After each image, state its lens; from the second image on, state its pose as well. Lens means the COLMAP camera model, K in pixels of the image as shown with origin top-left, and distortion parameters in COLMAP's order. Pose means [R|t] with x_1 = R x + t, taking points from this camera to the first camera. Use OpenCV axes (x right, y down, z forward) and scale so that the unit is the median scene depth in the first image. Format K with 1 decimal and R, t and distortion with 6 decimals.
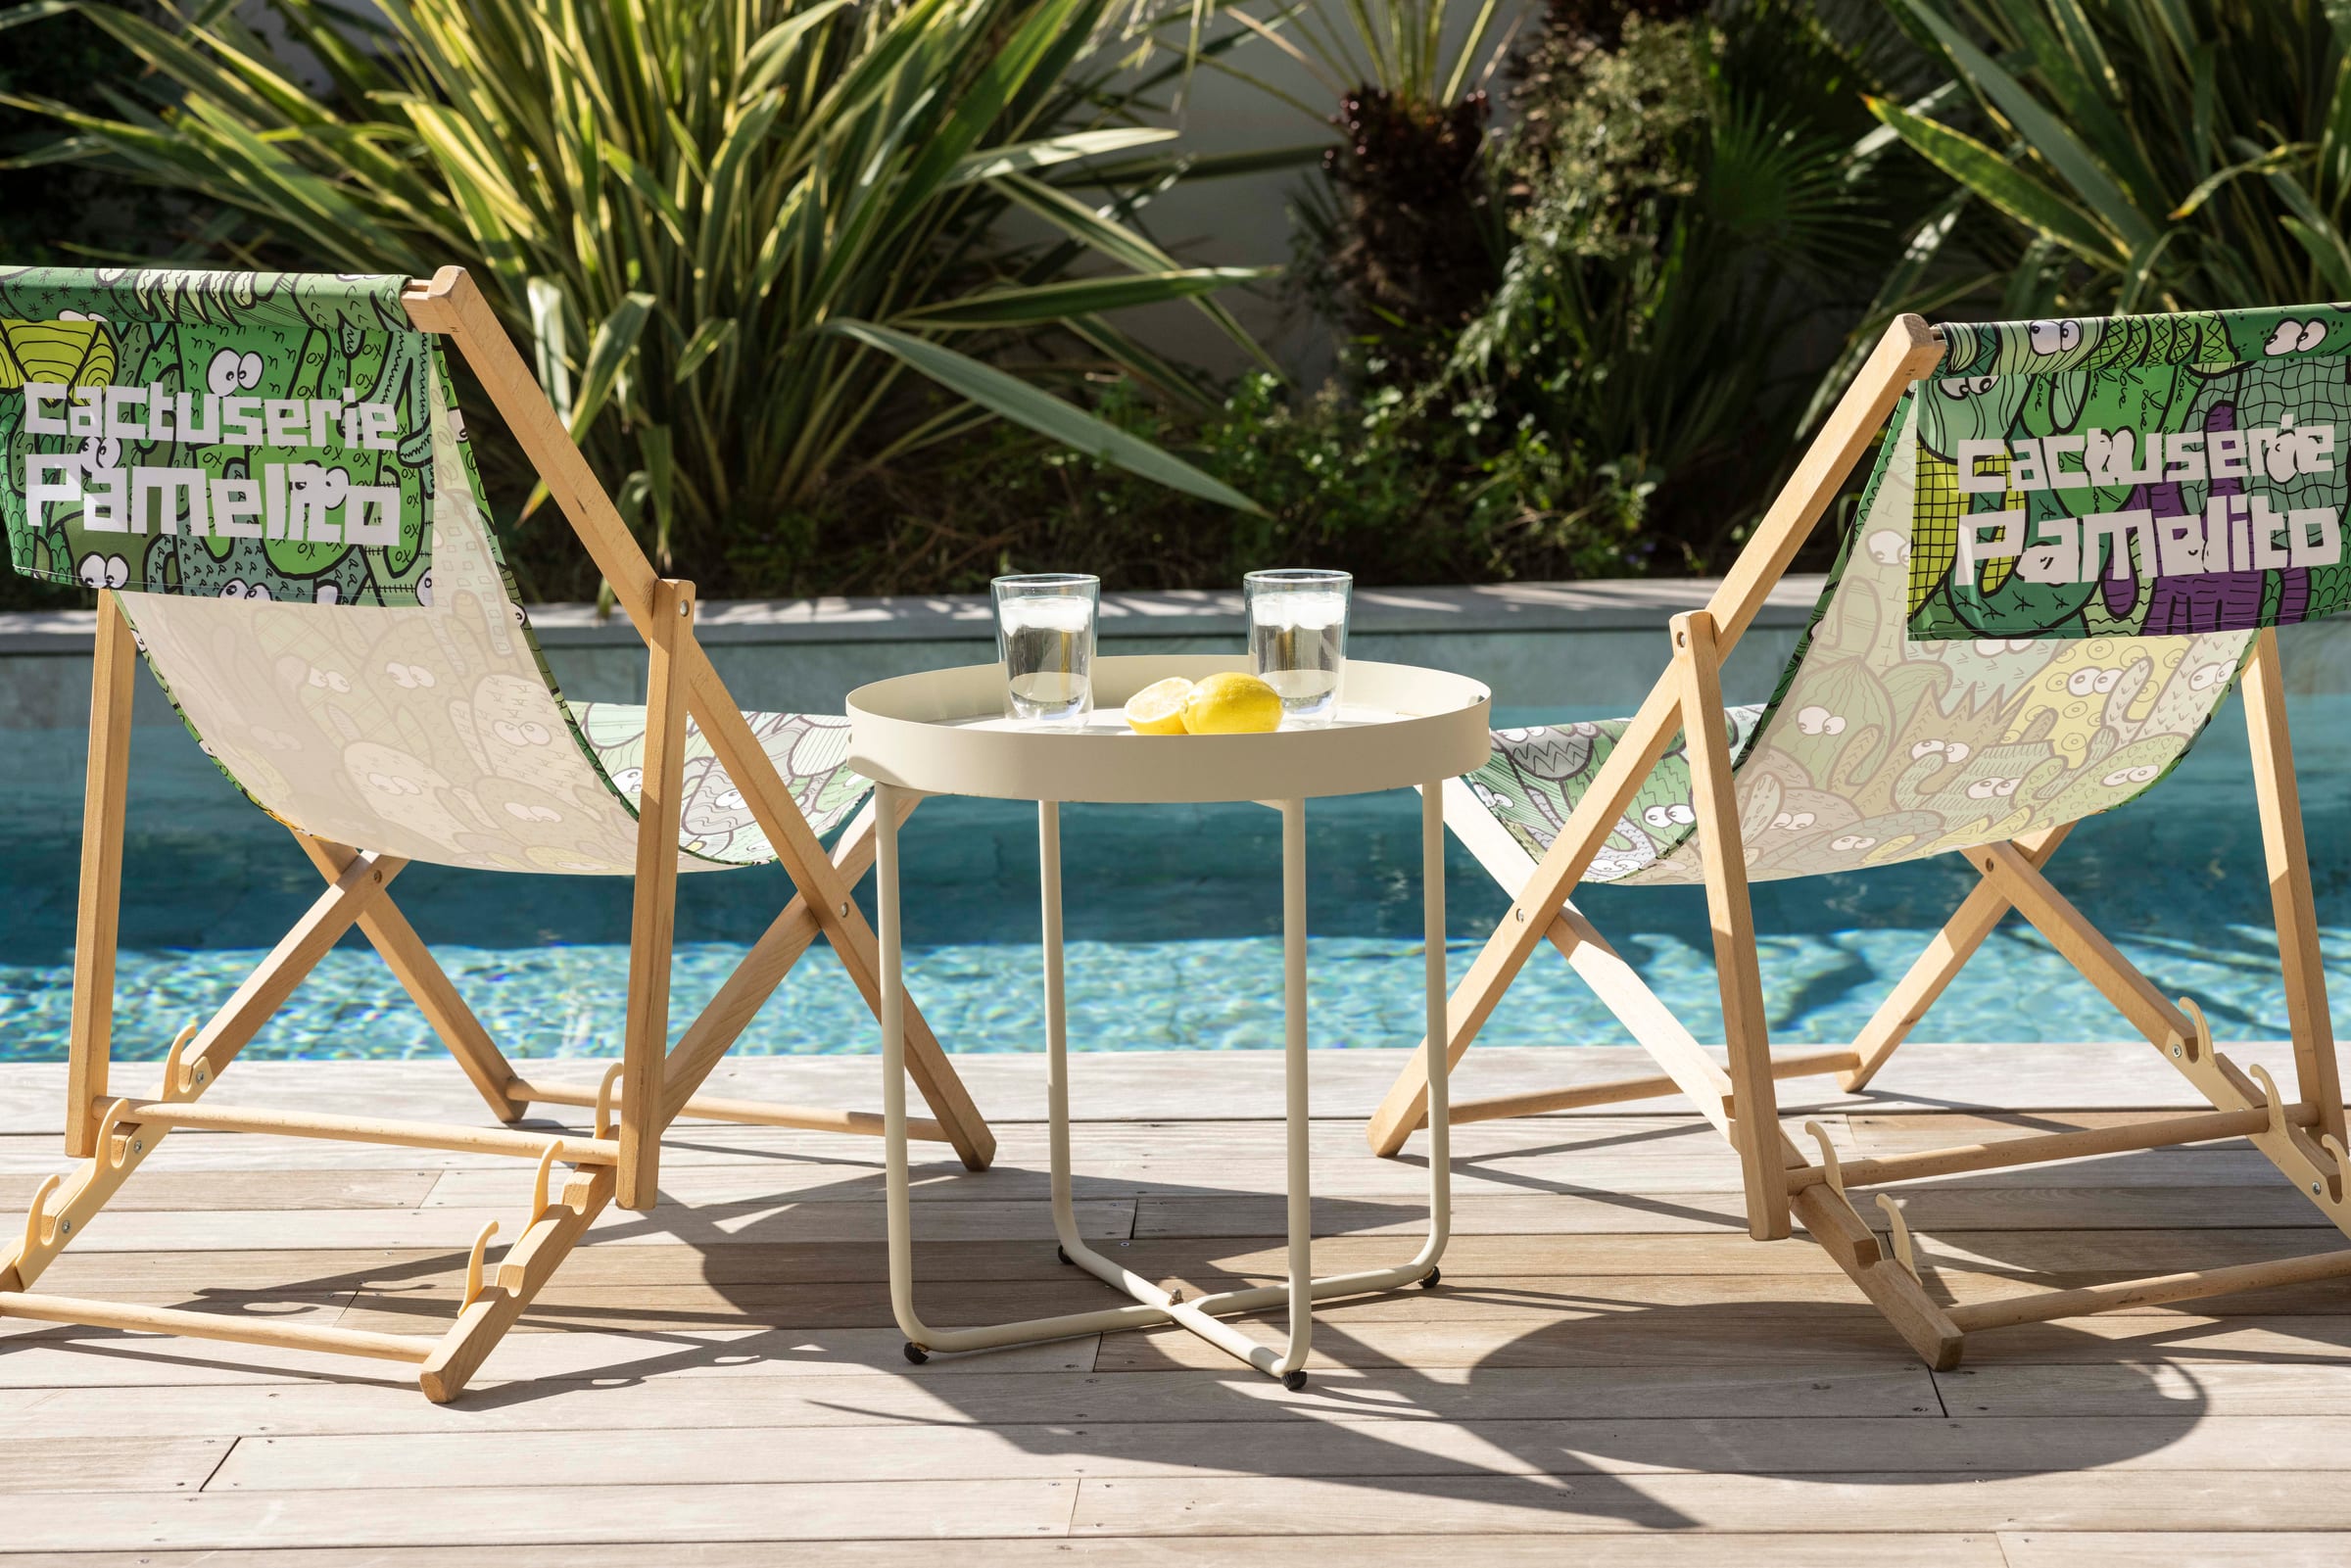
lens RADIAL K [[5714.0, 0, 1177.4], [0, 5714.0, 793.0], [0, 0, 1]] dist [0.028802, 0.000000]
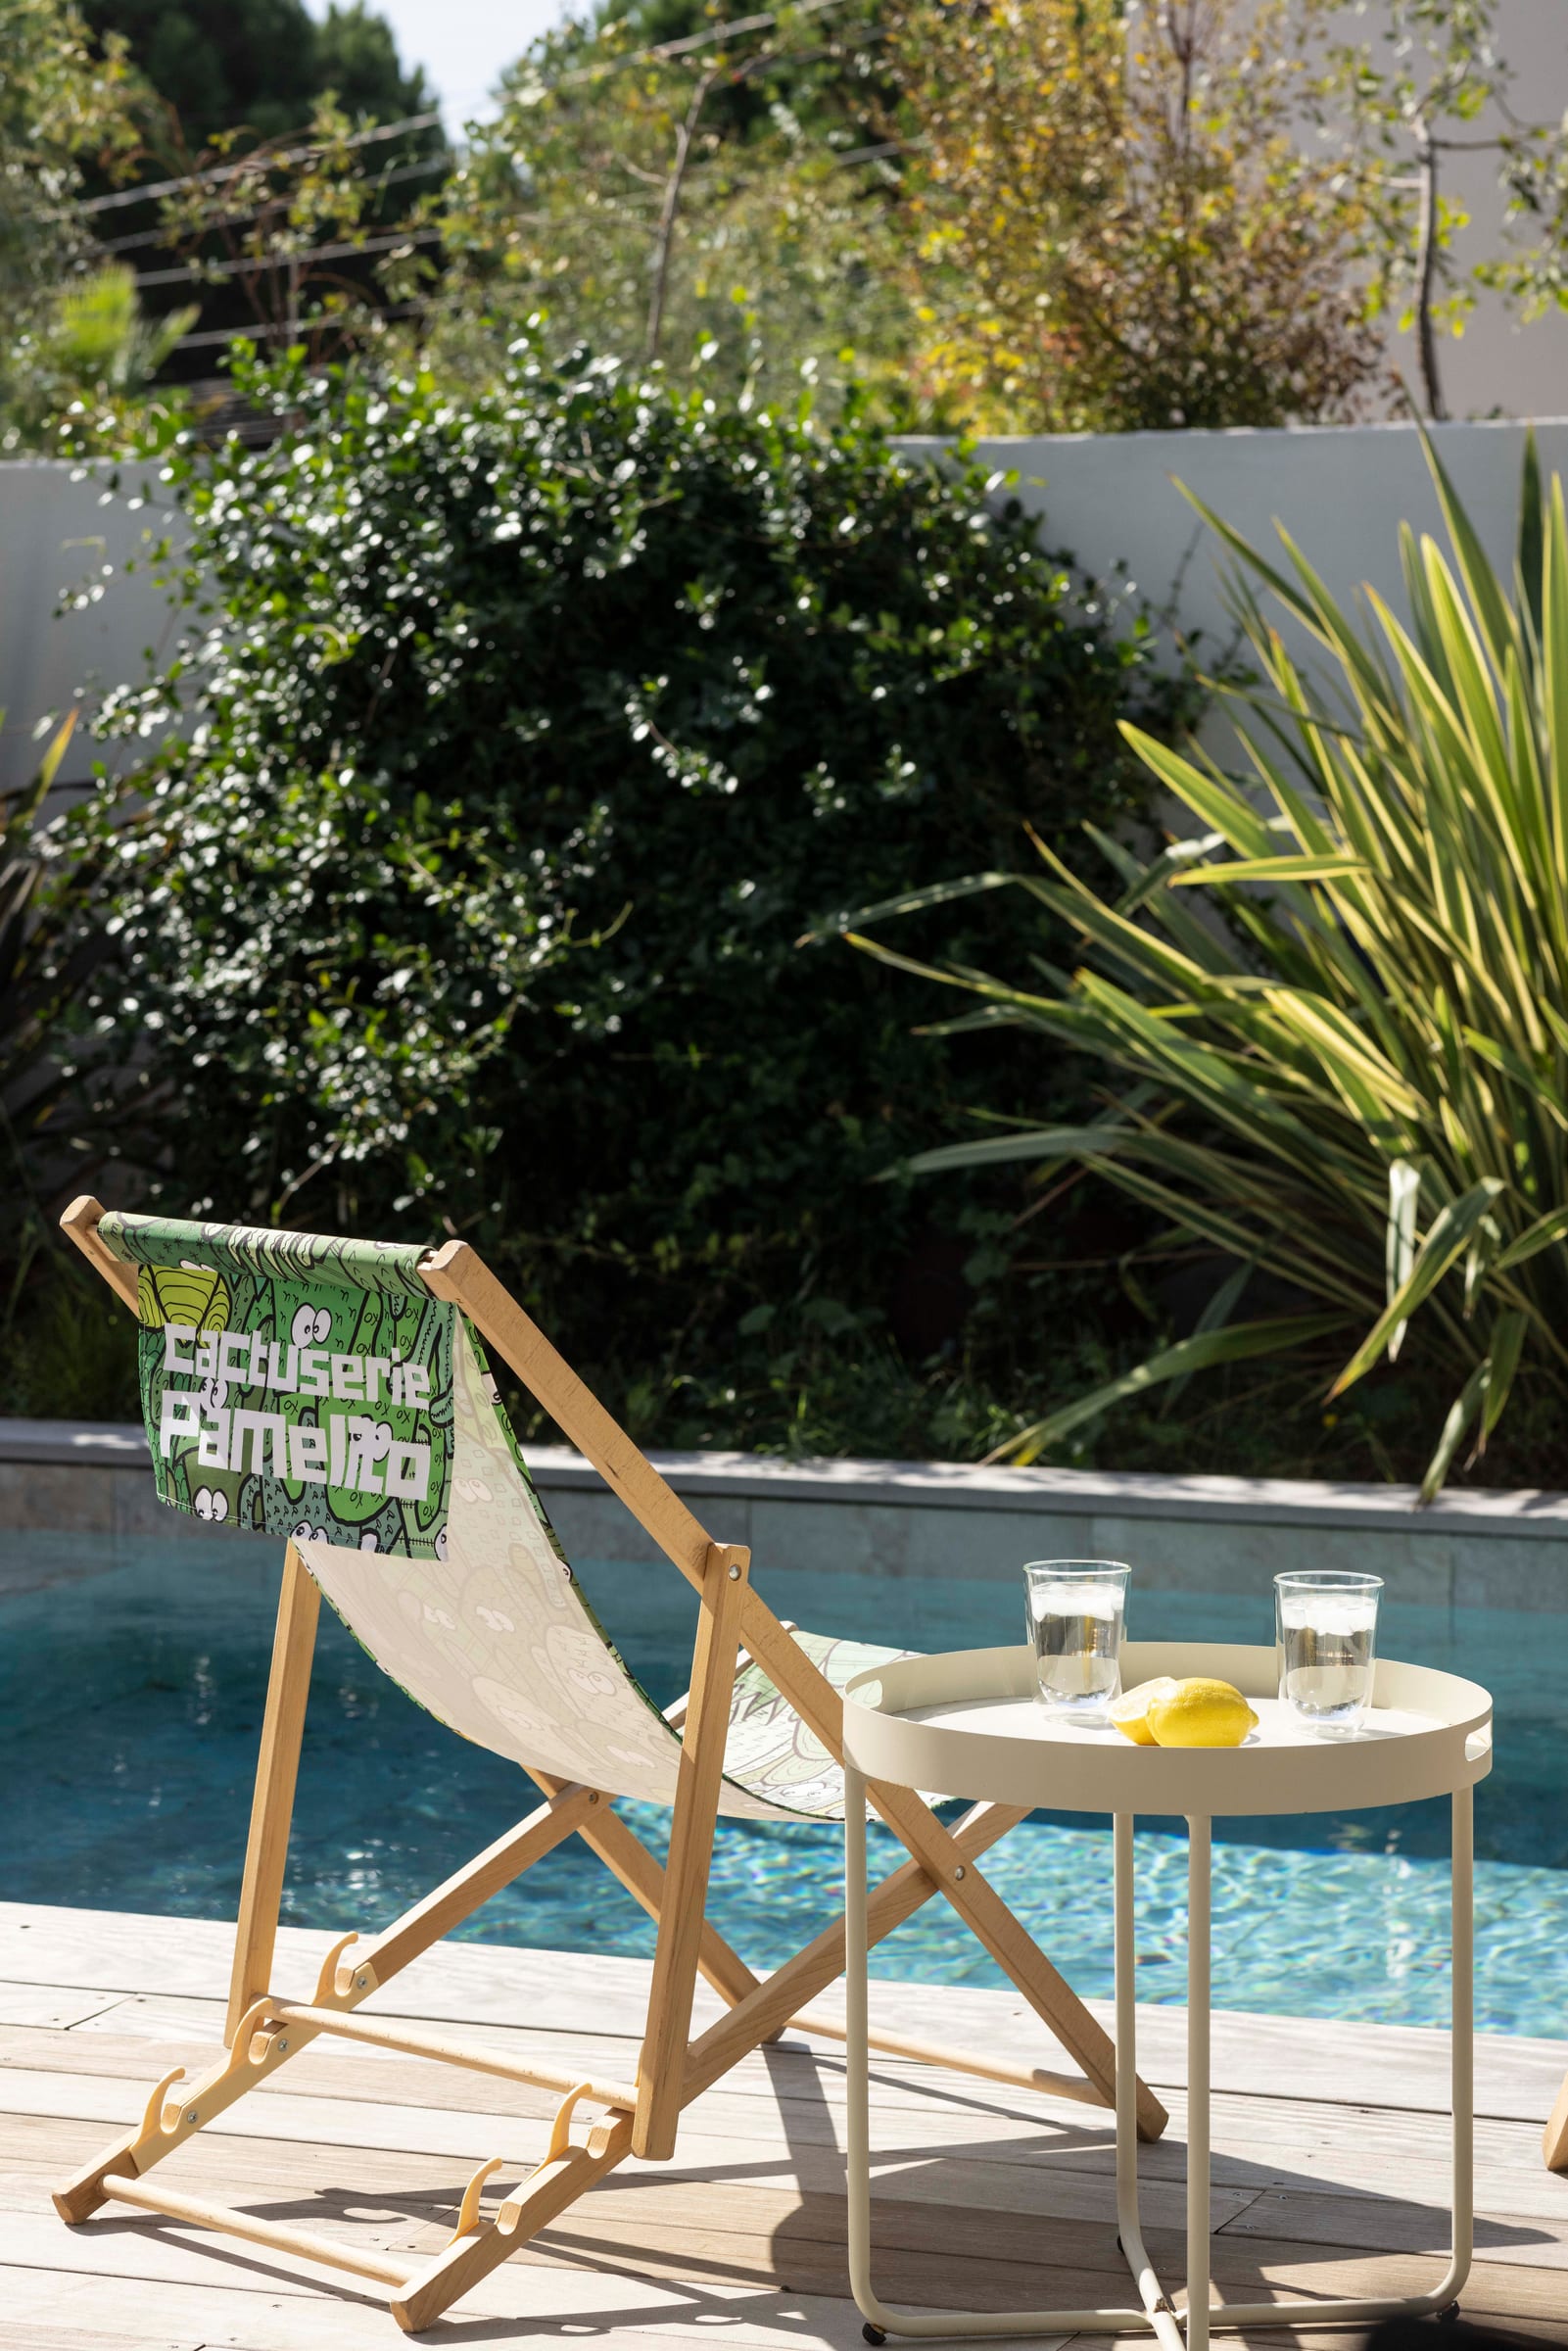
lens RADIAL K [[5714.0, 0, 784.1], [0, 5714.0, 1167.4], [0, 0, 1]] dist [0.028802, 0.000000]
pose [[0.929731, 0.039422, -0.366124, 0.300028], [-0.064234, 0.996372, -0.055833, -0.048992], [0.362595, 0.075427, 0.928890, 0.046327]]
